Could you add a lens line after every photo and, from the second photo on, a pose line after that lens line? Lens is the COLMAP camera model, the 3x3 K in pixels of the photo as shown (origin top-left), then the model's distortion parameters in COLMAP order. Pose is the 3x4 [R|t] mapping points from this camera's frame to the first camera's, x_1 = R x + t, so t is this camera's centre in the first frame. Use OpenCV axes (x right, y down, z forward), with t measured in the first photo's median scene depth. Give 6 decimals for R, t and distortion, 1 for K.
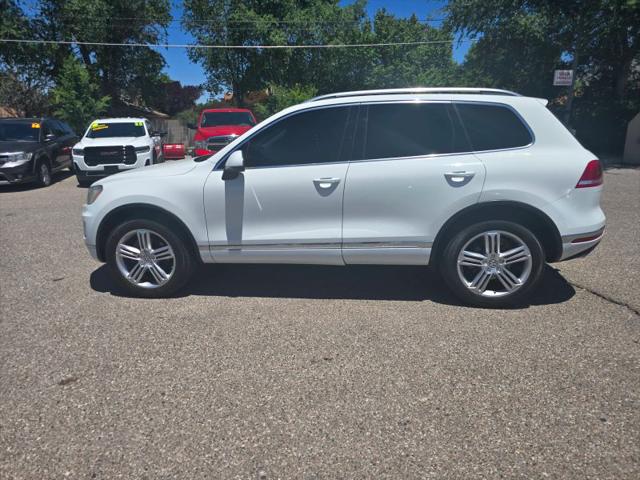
lens RADIAL K [[434.6, 0, 308.0], [0, 434.6, 230.5], [0, 0, 1]] dist [0.057819, -0.050693]
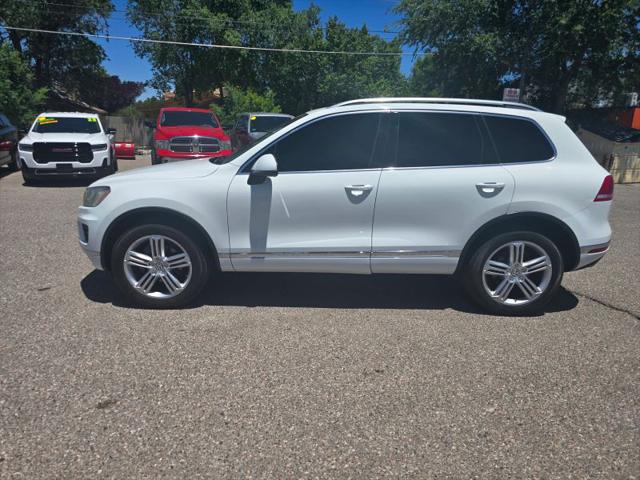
lens RADIAL K [[434.6, 0, 307.2], [0, 434.6, 240.1], [0, 0, 1]] dist [0.057819, -0.050693]
pose [[0.990746, 0.010710, 0.135302, -0.194435], [-0.011984, 0.999891, 0.008604, -0.004342], [-0.135196, -0.010146, 0.990767, 0.041439]]
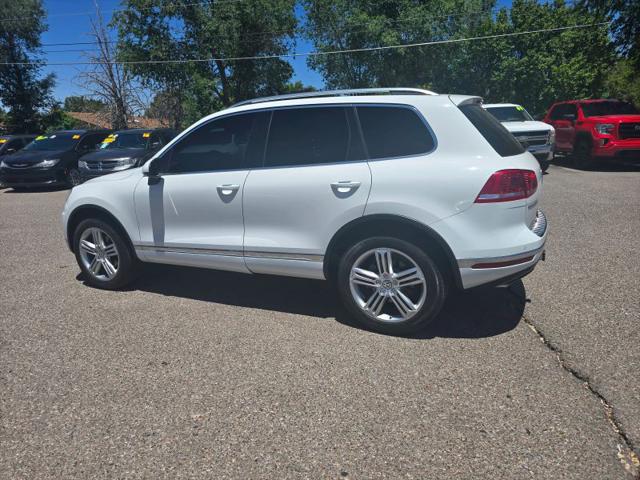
lens RADIAL K [[434.6, 0, 306.0], [0, 434.6, 238.5], [0, 0, 1]] dist [0.057819, -0.050693]
pose [[0.948534, 0.054638, -0.311927, 0.512333], [-0.051607, 0.998506, 0.017969, -0.024595], [0.312443, -0.000947, 0.949936, 0.100411]]
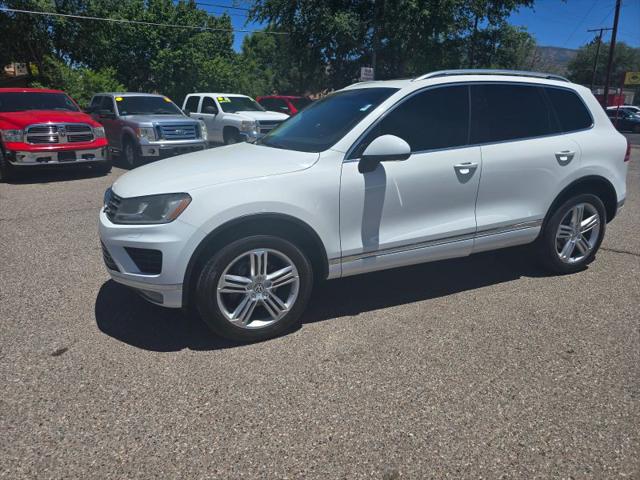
lens RADIAL K [[434.6, 0, 310.0], [0, 434.6, 237.5], [0, 0, 1]] dist [0.057819, -0.050693]
pose [[0.856026, -0.131218, 0.500002, -0.688583], [0.114226, 0.991352, 0.064605, -0.060619], [-0.504155, 0.001809, 0.863611, 0.353765]]
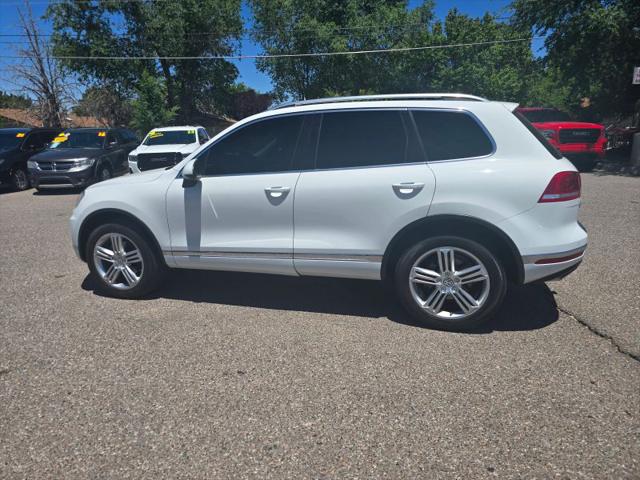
lens RADIAL K [[434.6, 0, 307.2], [0, 434.6, 225.6], [0, 0, 1]] dist [0.057819, -0.050693]
pose [[0.984490, 0.027802, -0.173226, 0.273364], [-0.031478, 0.999333, -0.018509, -0.016539], [0.172596, 0.023675, 0.984708, 0.038747]]
